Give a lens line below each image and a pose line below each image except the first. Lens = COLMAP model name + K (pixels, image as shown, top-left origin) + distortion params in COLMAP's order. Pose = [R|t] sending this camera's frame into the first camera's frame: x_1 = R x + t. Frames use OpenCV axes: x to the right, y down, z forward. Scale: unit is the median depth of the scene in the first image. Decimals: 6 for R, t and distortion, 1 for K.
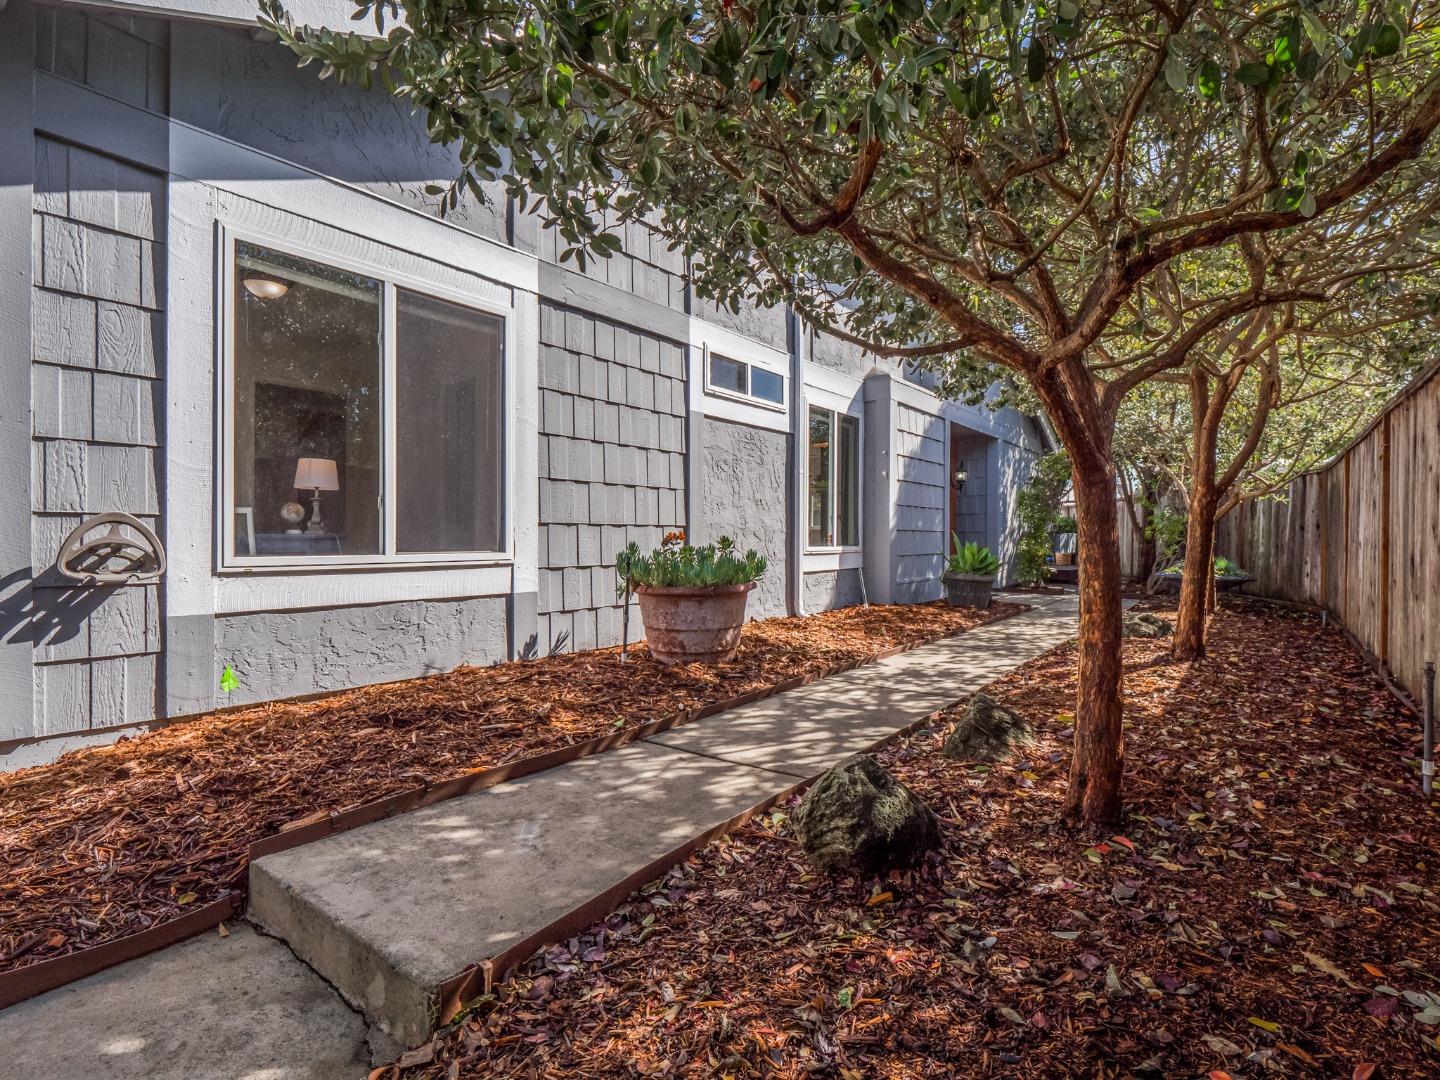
lens RADIAL K [[713.0, 0, 723.0], [0, 713.0, 532.0], [0, 0, 1]] dist [-0.003337, -0.000463]
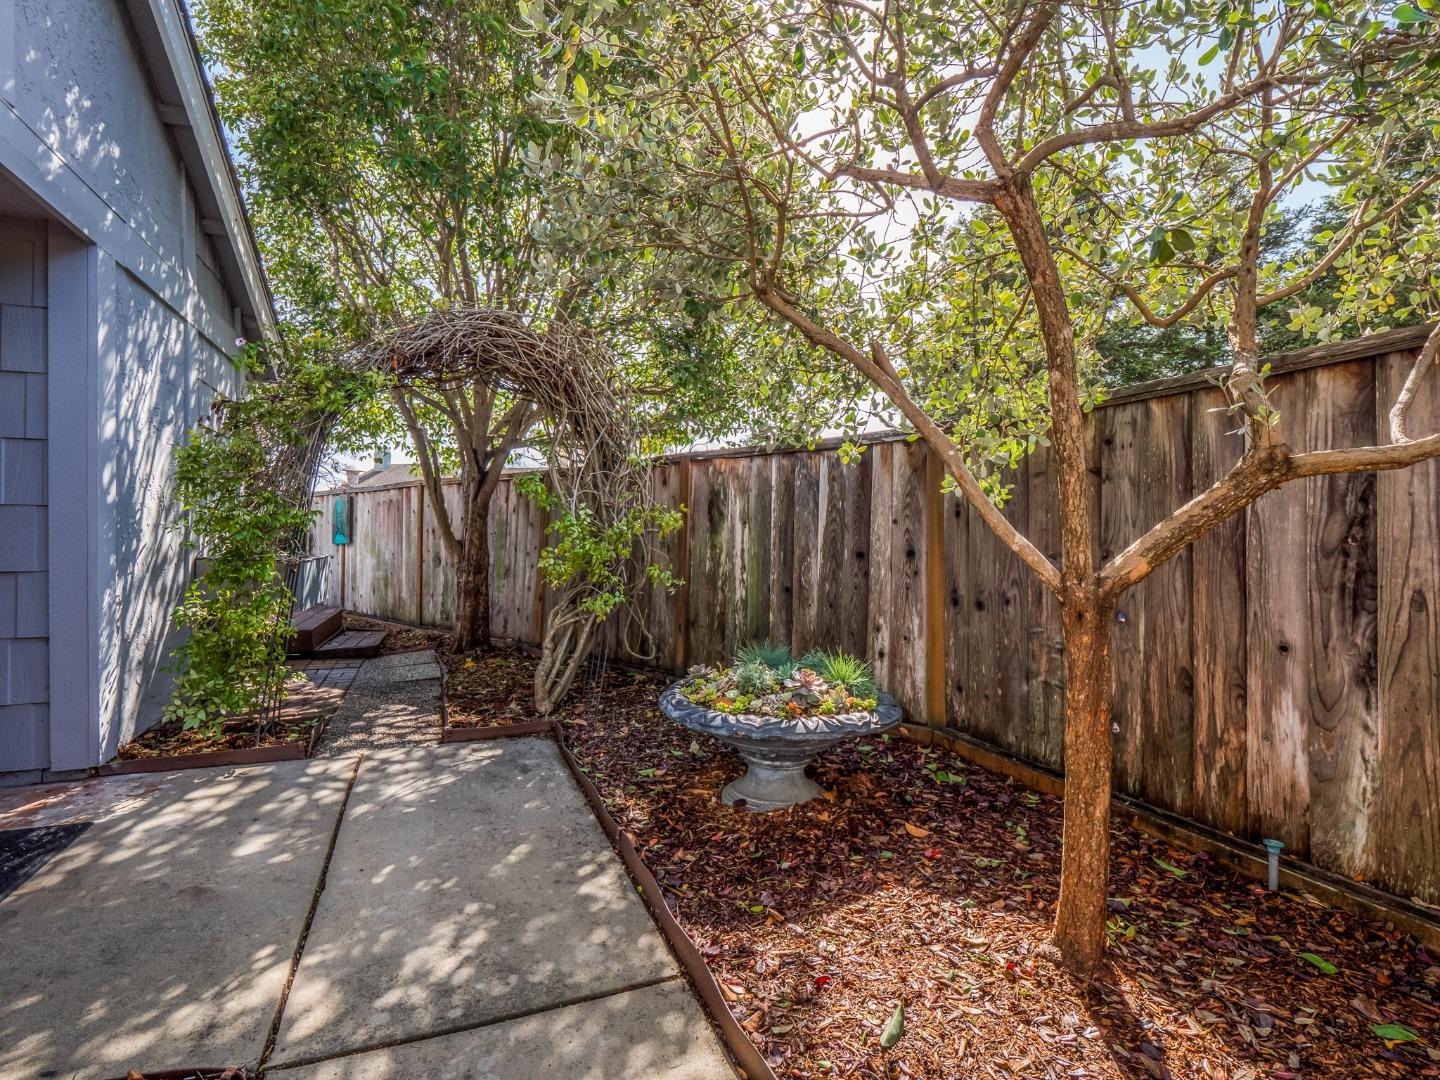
lens RADIAL K [[713.0, 0, 723.0], [0, 713.0, 532.0], [0, 0, 1]] dist [-0.003337, -0.000463]
pose [[0.519211, -0.009771, 0.854590, 0.261968], [0.001483, 0.999943, 0.010532, -0.019147], [-0.854645, -0.004201, 0.519196, 0.608841]]
